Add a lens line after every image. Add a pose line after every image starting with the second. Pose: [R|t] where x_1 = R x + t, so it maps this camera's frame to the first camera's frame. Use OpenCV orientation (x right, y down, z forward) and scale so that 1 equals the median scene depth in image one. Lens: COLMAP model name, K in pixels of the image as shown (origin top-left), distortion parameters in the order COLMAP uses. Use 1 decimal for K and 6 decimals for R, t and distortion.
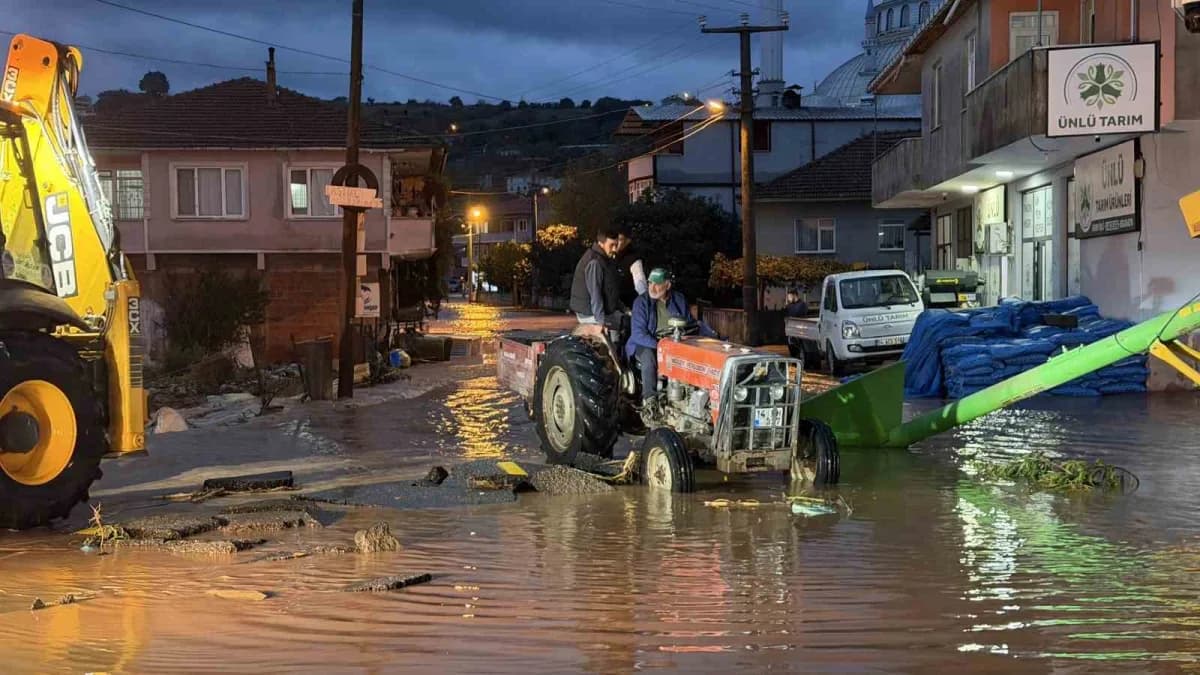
lens RADIAL K [[1625.3, 0, 581.4], [0, 1625.3, 363.1], [0, 0, 1]] dist [0.312079, -1.152278]
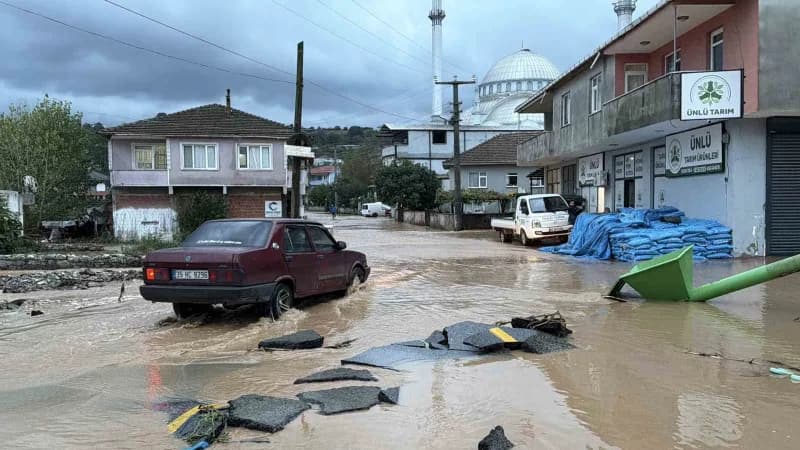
lens RADIAL K [[665.5, 0, 396.5], [0, 665.5, 229.0], [0, 0, 1]] dist [0.169413, -0.370415]
pose [[0.996568, -0.002042, 0.082758, -0.076496], [0.002833, 0.999951, -0.009434, -0.006906], [-0.082735, 0.009636, 0.996525, 0.212309]]
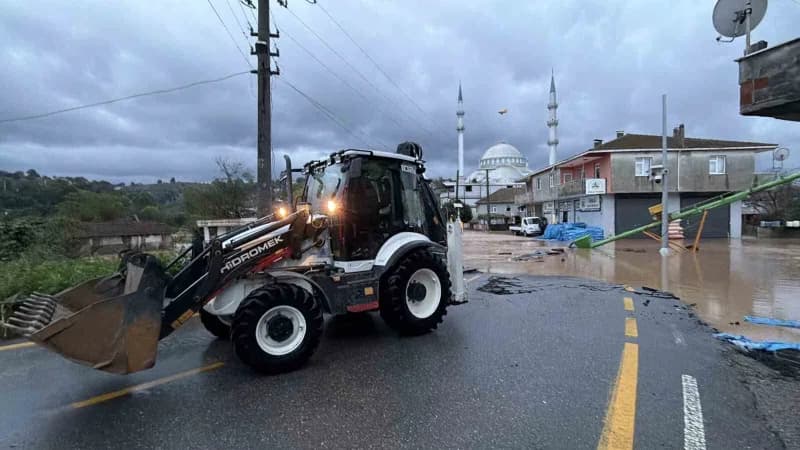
lens RADIAL K [[362.1, 0, 400.0], [0, 362.1, 225.0], [0, 0, 1]] dist [-0.000458, -0.000059]
pose [[0.999841, -0.004507, 0.017233, -0.297256], [0.004985, 0.999600, -0.027821, 0.000079], [-0.017101, 0.027903, 0.999464, -0.183270]]
